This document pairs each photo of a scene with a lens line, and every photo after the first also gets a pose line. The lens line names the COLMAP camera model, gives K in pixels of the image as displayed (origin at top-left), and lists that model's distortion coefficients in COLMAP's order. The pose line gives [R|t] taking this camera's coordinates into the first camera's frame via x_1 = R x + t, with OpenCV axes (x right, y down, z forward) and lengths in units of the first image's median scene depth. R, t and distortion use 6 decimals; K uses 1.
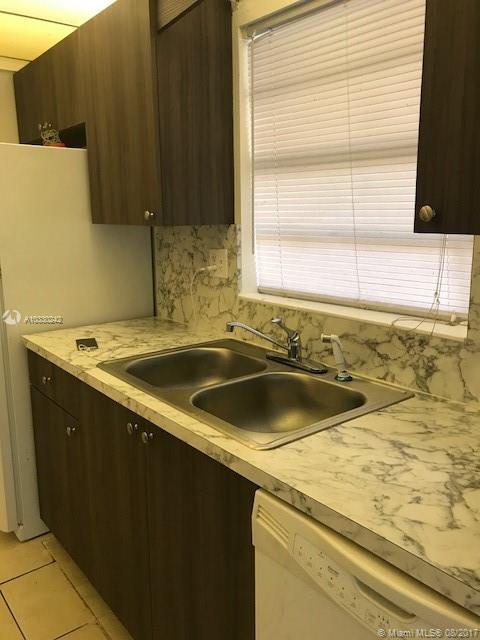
lens RADIAL K [[519.1, 0, 244.2], [0, 519.1, 316.5], [0, 0, 1]] dist [0.025853, -0.012821]
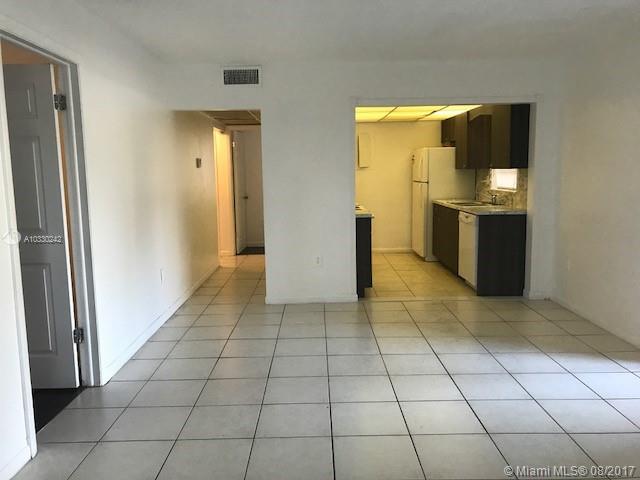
lens RADIAL K [[519.1, 0, 316.1], [0, 519.1, 239.6], [0, 0, 1]] dist [0.025853, -0.012821]
pose [[0.775758, 0.074840, -0.626577, 1.332326], [-0.105891, 0.994301, -0.012341, 0.477437], [0.622083, 0.075923, 0.779262, -2.488013]]
